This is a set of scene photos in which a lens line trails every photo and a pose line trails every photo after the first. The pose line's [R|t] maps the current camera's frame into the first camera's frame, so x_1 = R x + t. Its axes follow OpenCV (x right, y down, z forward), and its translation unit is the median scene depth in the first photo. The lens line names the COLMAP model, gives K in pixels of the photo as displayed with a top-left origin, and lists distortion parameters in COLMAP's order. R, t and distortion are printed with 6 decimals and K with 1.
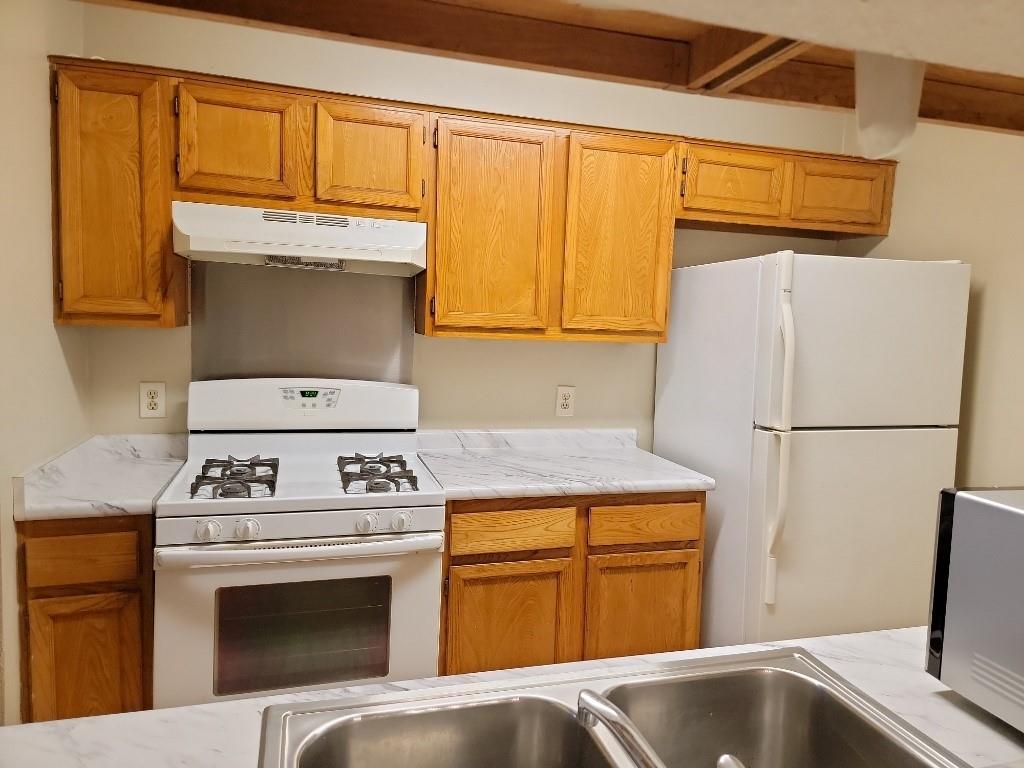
lens RADIAL K [[693.9, 0, 512.0], [0, 693.9, 384.0], [0, 0, 1]] dist [0.067766, -0.051265]
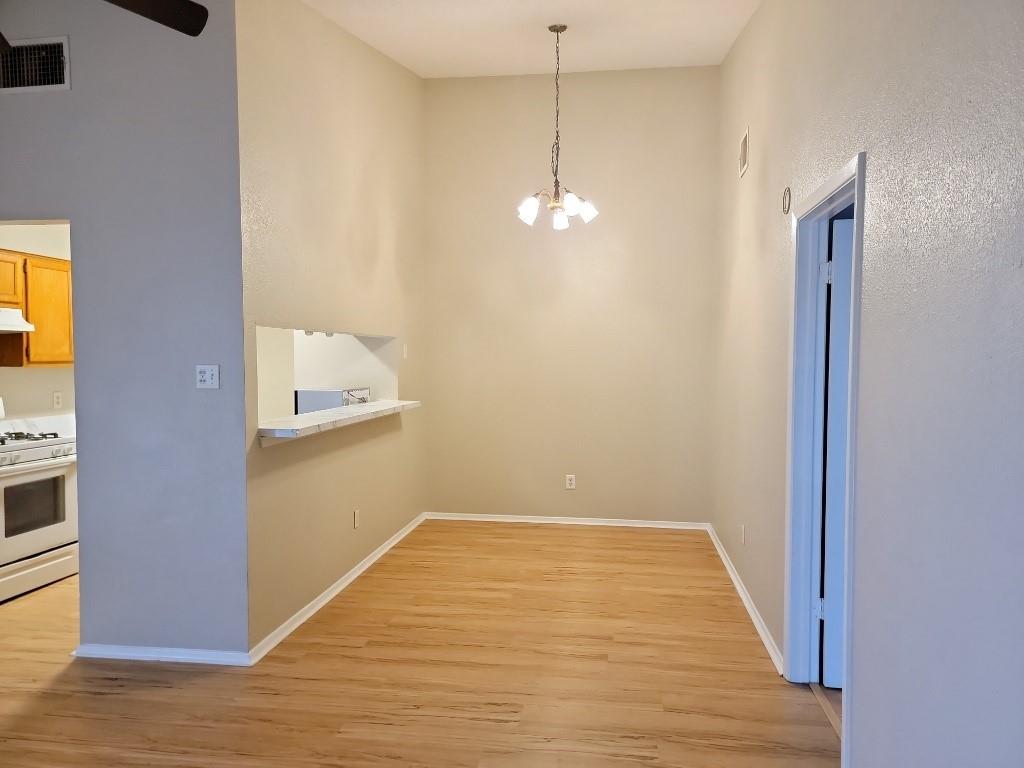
lens RADIAL K [[693.9, 0, 512.0], [0, 693.9, 384.0], [0, 0, 1]] dist [0.067766, -0.051265]
pose [[0.404909, -0.073281, 0.911416, -1.393303], [0.100539, 0.994307, 0.035279, 0.045774], [-0.908813, 0.077348, 0.409971, -1.055932]]
